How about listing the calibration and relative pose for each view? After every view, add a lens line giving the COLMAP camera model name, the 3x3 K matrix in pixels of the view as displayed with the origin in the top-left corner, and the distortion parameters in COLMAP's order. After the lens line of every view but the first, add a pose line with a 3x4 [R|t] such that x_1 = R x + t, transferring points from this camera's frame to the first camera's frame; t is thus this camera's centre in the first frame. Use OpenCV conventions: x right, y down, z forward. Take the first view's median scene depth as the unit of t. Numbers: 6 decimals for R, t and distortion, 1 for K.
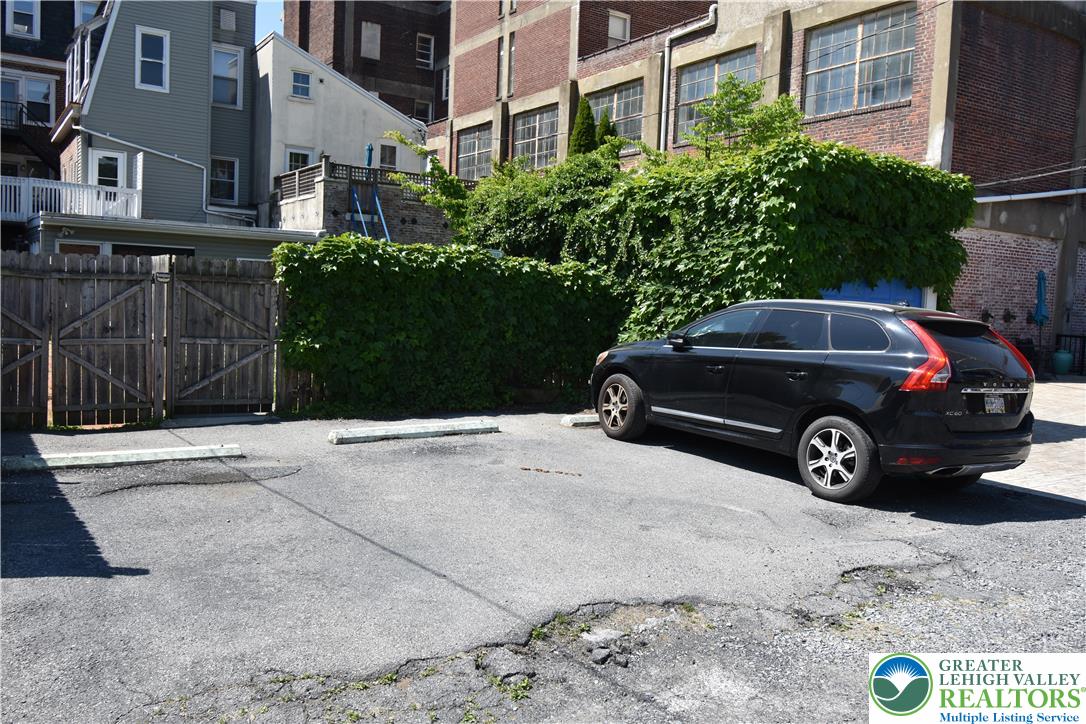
lens RADIAL K [[904.9, 0, 543.0], [0, 904.9, 362.0], [0, 0, 1]] dist [0.000459, -0.005620]
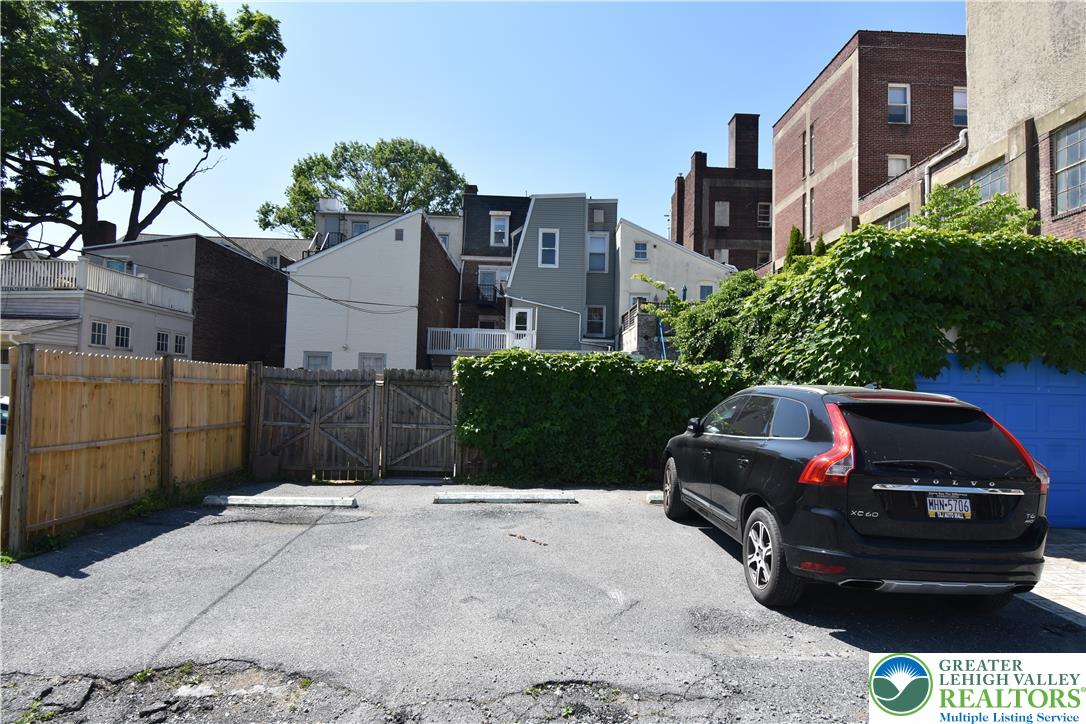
lens RADIAL K [[644.0, 0, 543.0], [0, 644.0, 362.0], [0, 0, 1]] dist [0.016583, -0.029191]
pose [[0.849103, -0.046036, -0.526218, 0.329832], [-0.024223, 0.991754, -0.125848, 0.000112], [0.527672, 0.119604, 0.840985, 0.207460]]
